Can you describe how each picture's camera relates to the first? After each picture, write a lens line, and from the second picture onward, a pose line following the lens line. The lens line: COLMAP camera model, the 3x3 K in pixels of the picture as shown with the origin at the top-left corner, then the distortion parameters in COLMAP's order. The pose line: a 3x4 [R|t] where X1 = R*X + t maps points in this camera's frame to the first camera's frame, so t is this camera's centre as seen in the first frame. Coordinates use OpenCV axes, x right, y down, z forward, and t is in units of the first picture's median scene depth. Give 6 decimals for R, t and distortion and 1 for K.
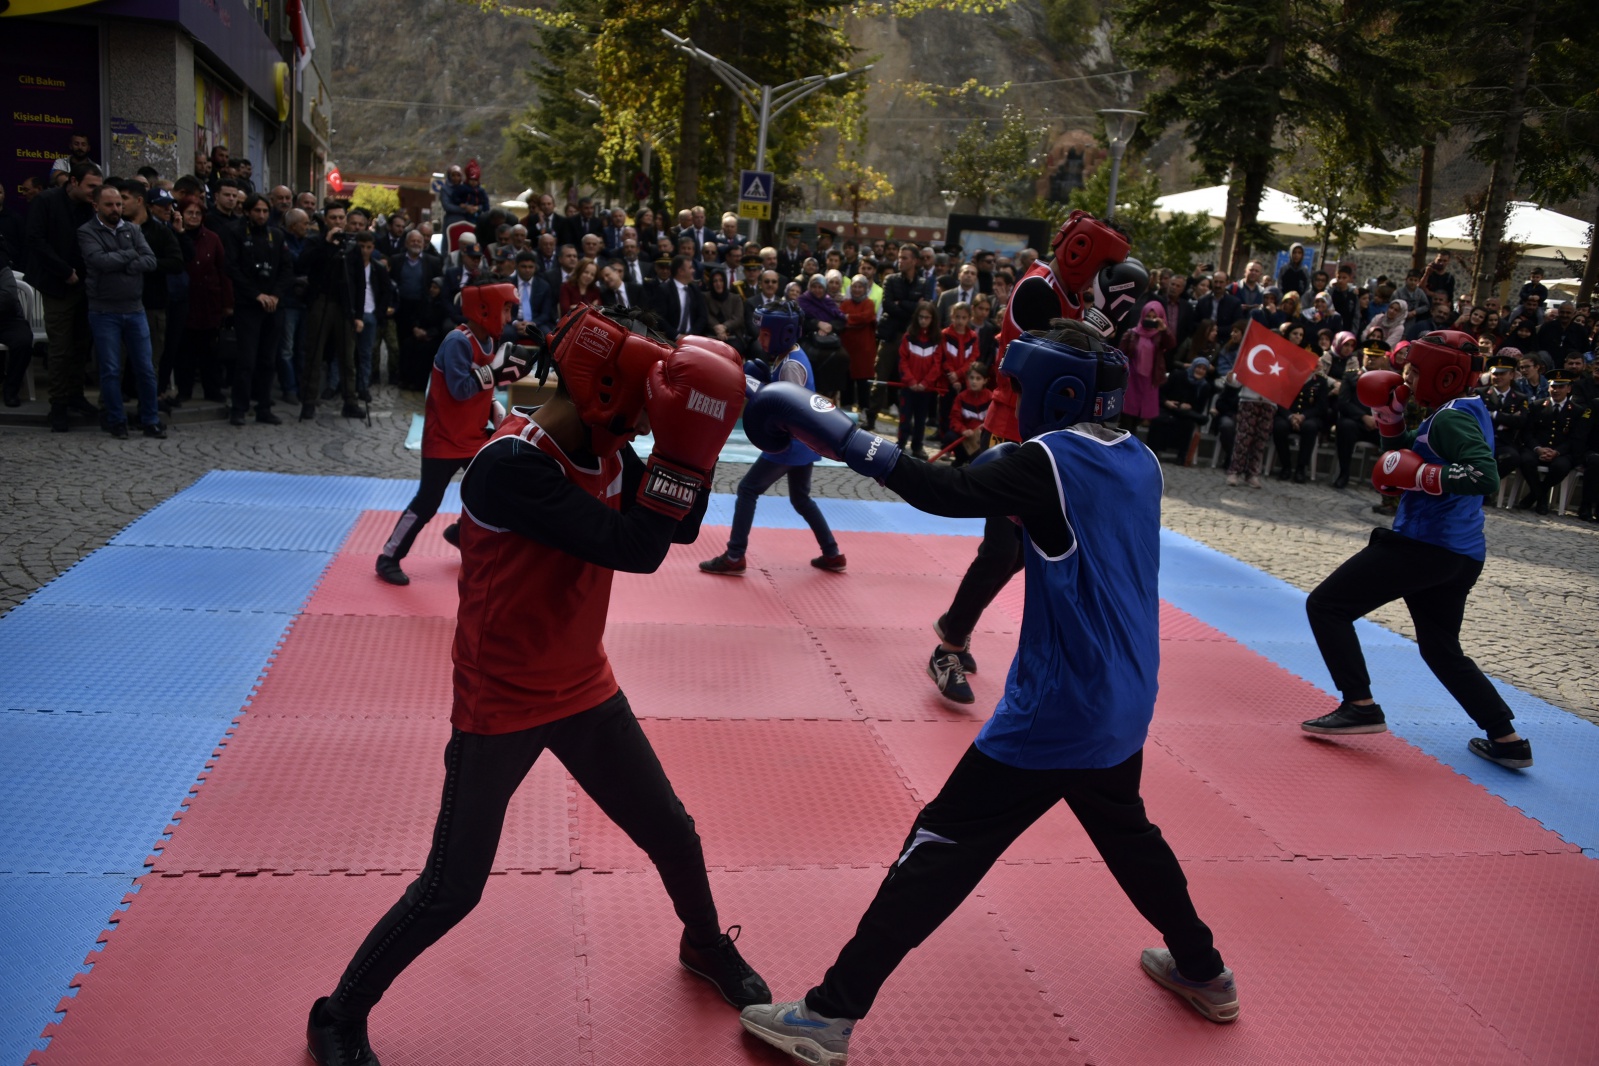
lens RADIAL K [[1252.7, 0, 788.5], [0, 1252.7, 534.3], [0, 0, 1]] dist [-0.032011, -0.011274]
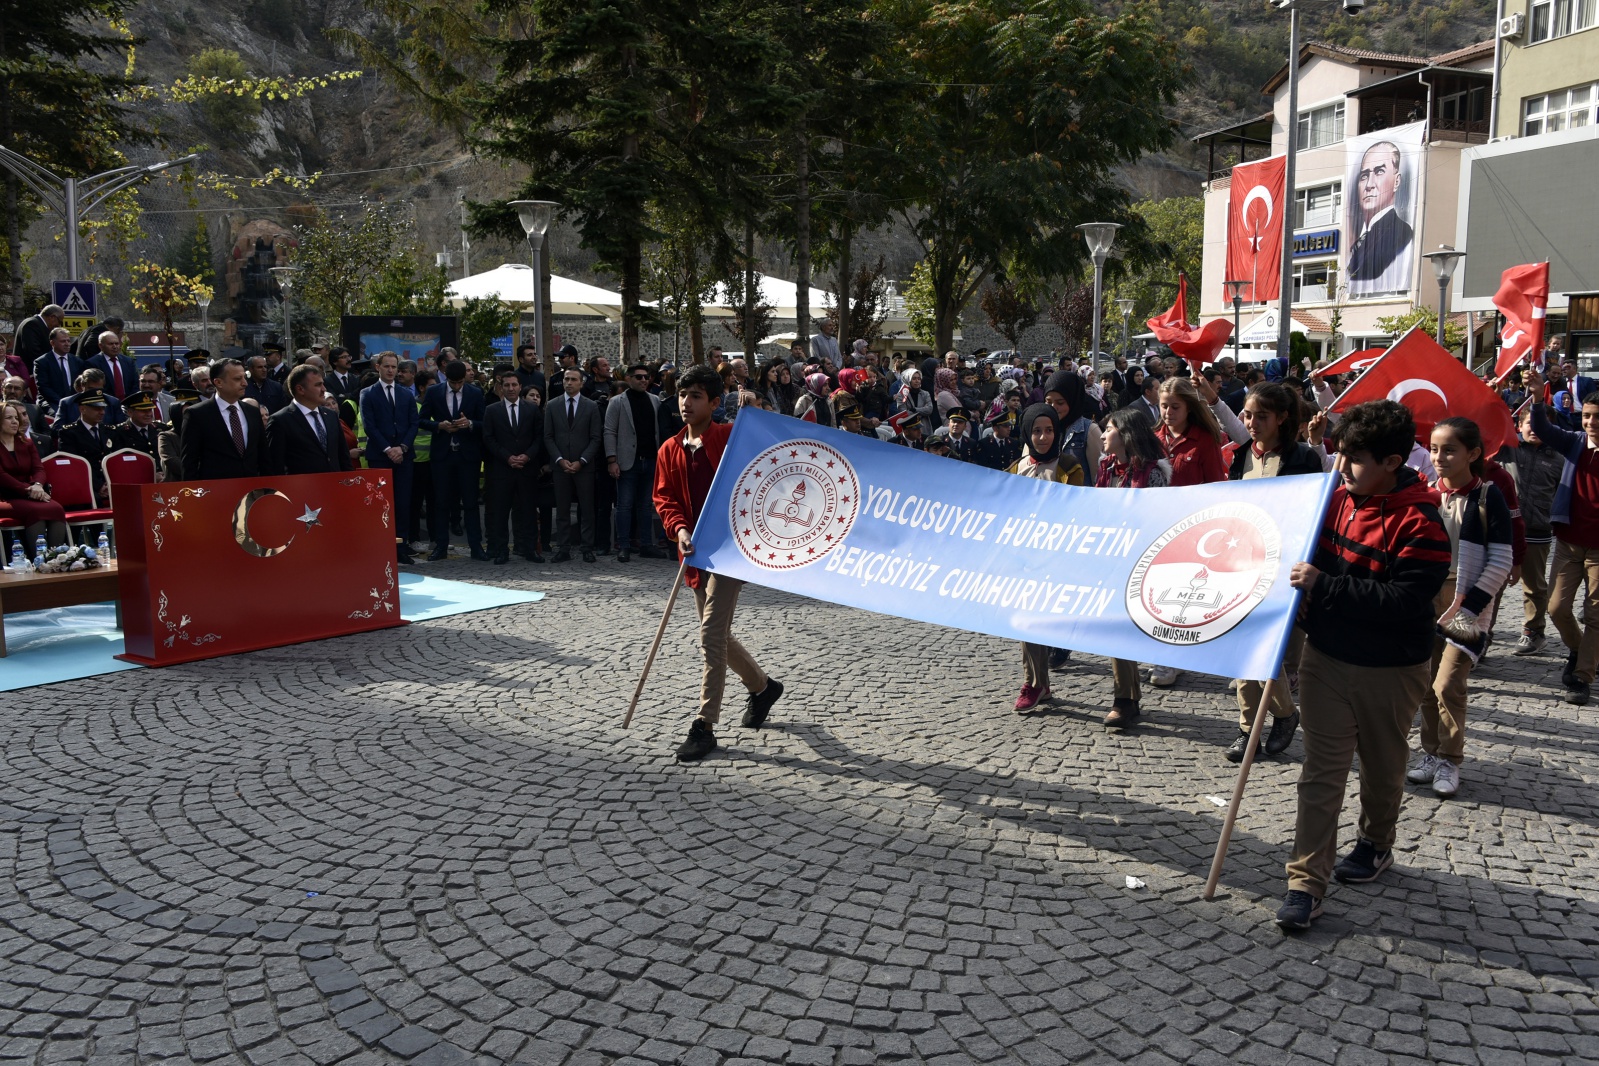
lens RADIAL K [[1252.7, 0, 789.7], [0, 1252.7, 533.6], [0, 0, 1]] dist [-0.032011, -0.011274]
pose [[0.804256, -0.156943, 0.573185, -0.137481], [0.193632, 0.981069, -0.003066, -0.031960], [-0.561853, 0.113453, 0.819421, 0.084774]]
